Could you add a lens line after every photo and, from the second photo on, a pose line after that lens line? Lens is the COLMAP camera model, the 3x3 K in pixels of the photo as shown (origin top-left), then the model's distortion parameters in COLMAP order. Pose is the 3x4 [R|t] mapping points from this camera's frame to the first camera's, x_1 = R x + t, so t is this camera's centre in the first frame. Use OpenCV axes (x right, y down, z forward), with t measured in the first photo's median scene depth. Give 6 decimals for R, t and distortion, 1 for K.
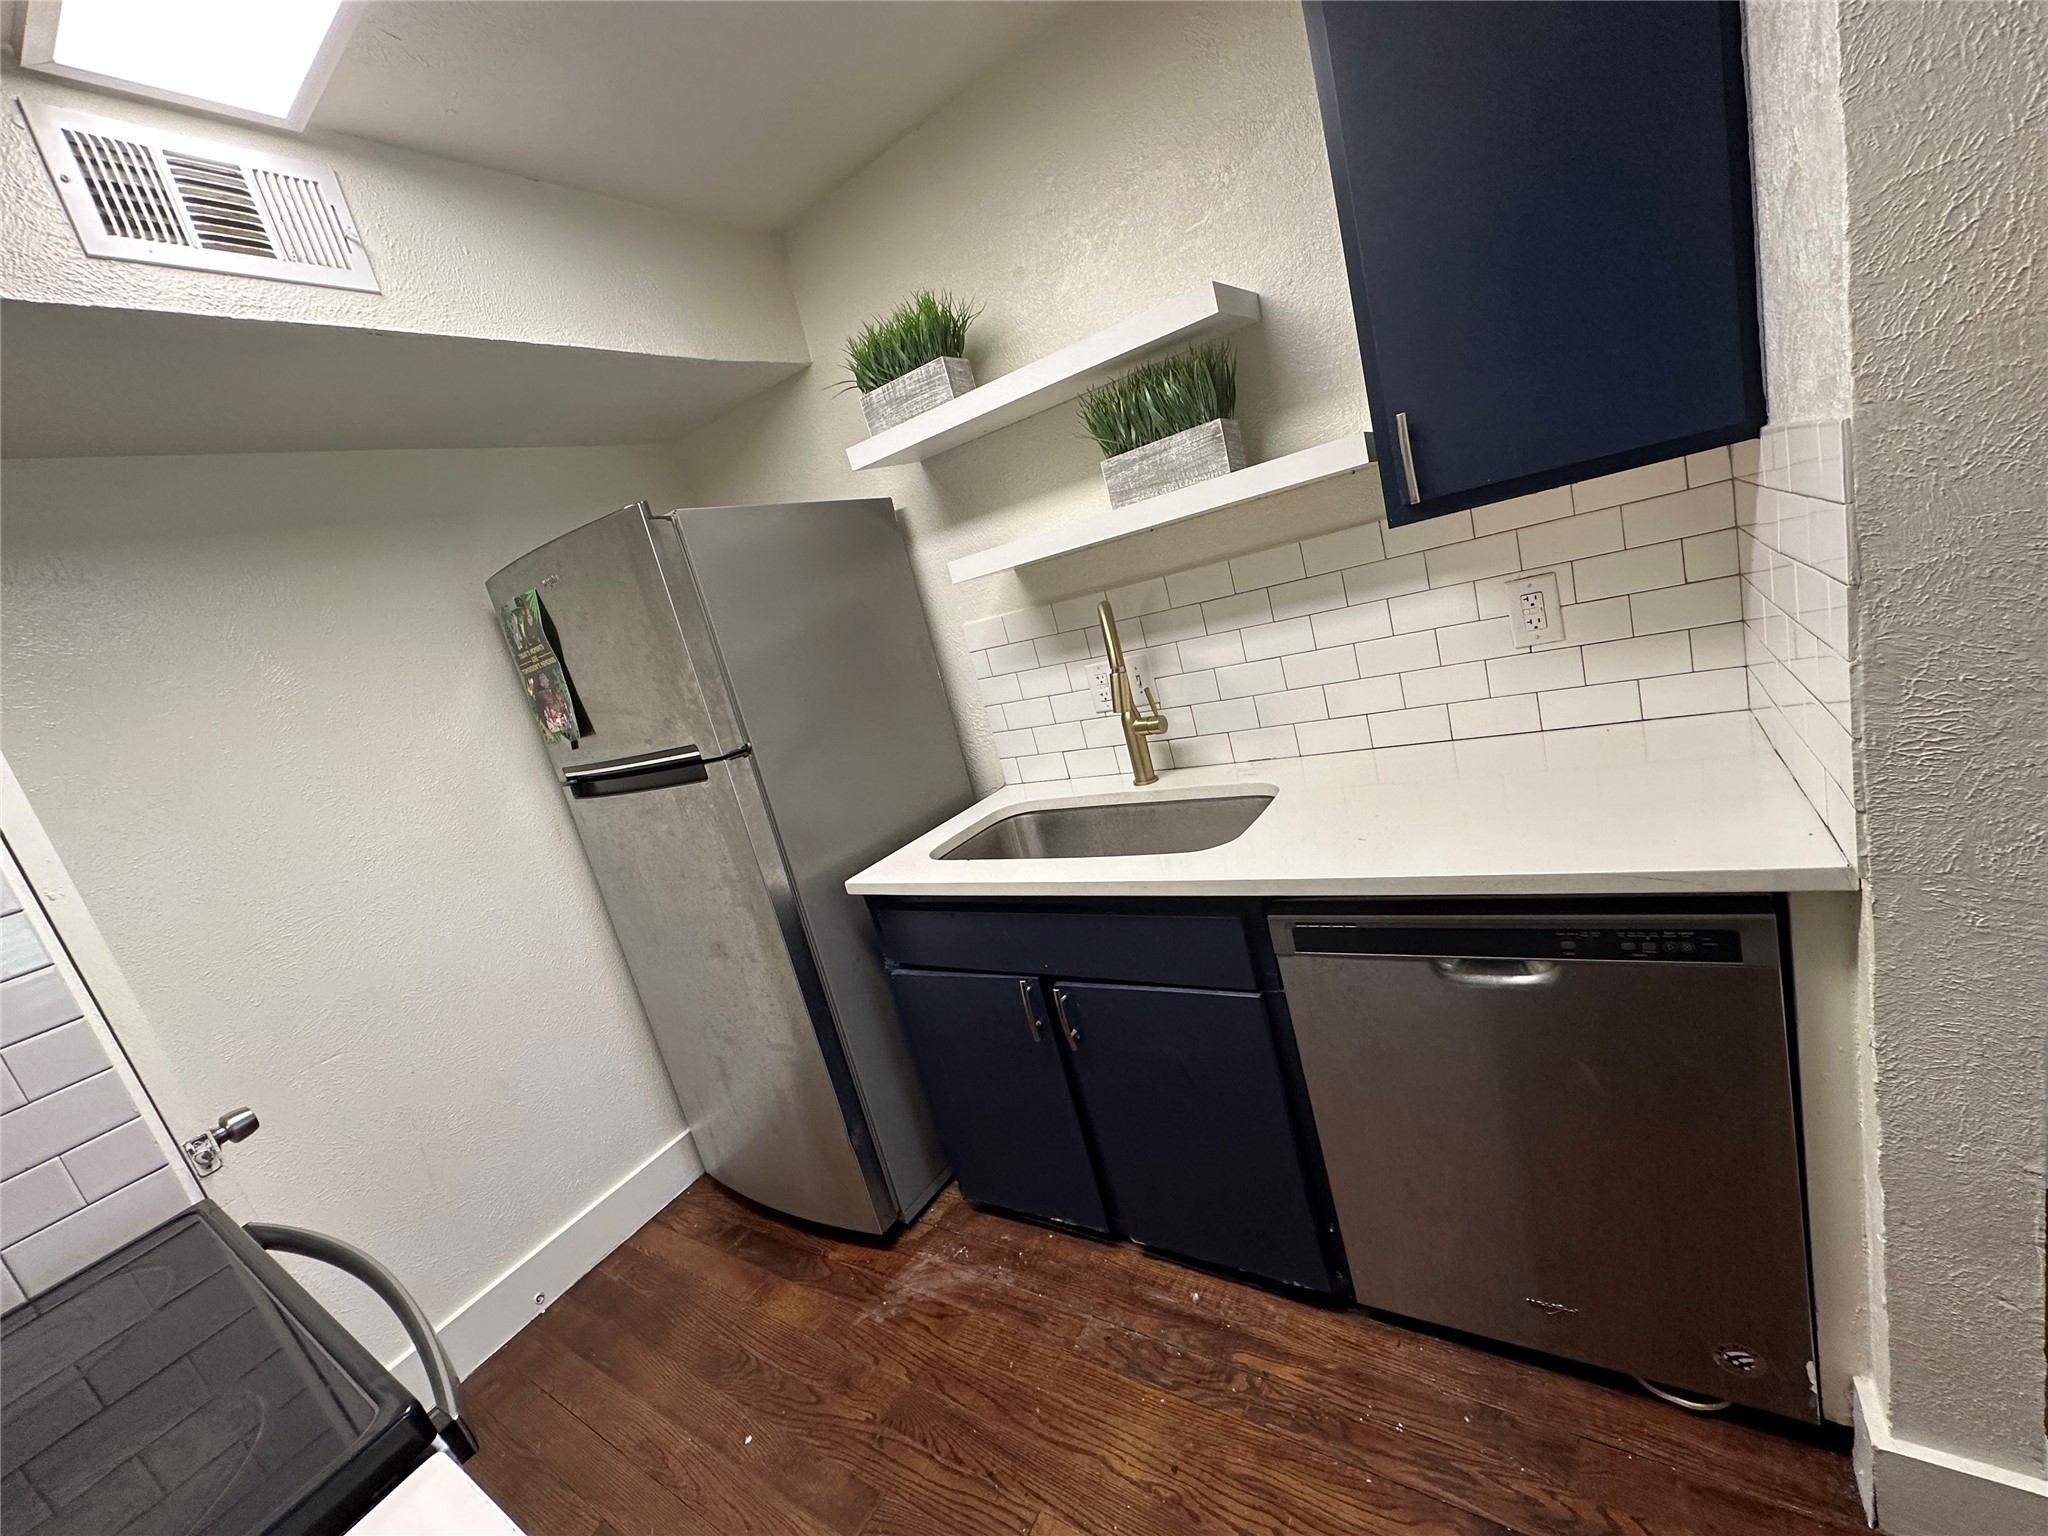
lens RADIAL K [[815.2, 0, 1023.5], [0, 815.2, 770.1], [0, 0, 1]] dist [-0.005606, 0.000954]
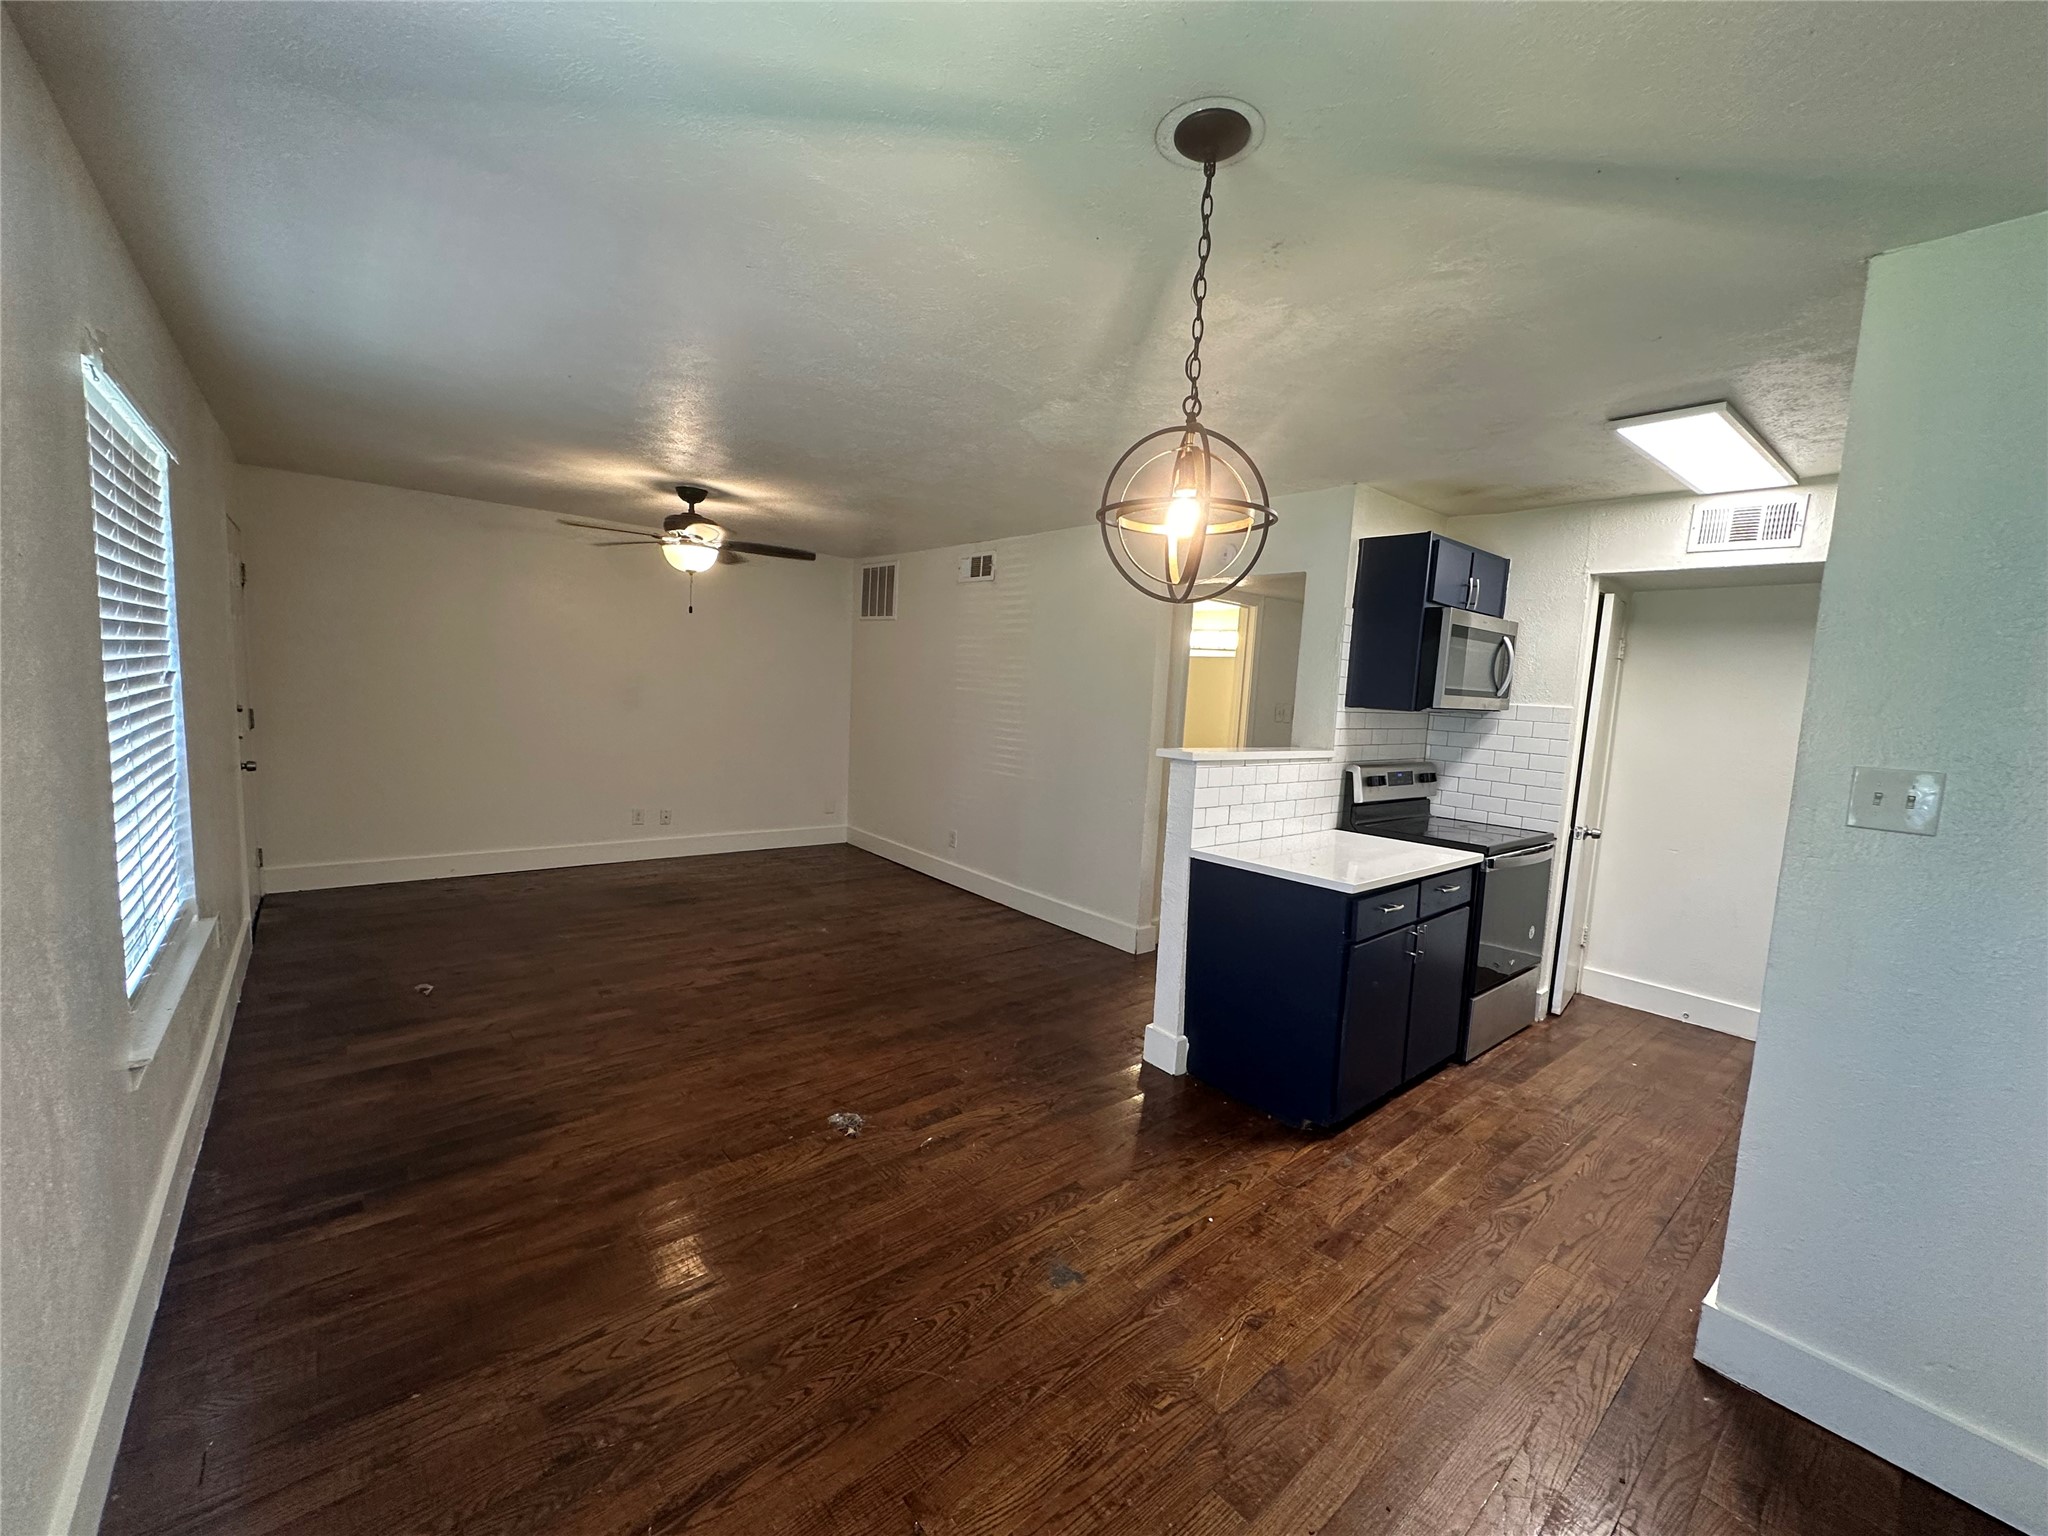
lens RADIAL K [[815.2, 0, 1023.5], [0, 815.2, 770.1], [0, 0, 1]] dist [-0.005606, 0.000954]
pose [[-0.294629, 0.340233, -0.892992, 1.708705], [-0.188192, 0.895514, 0.403285, -0.440222], [0.936898, 0.286873, -0.199815, -0.324801]]
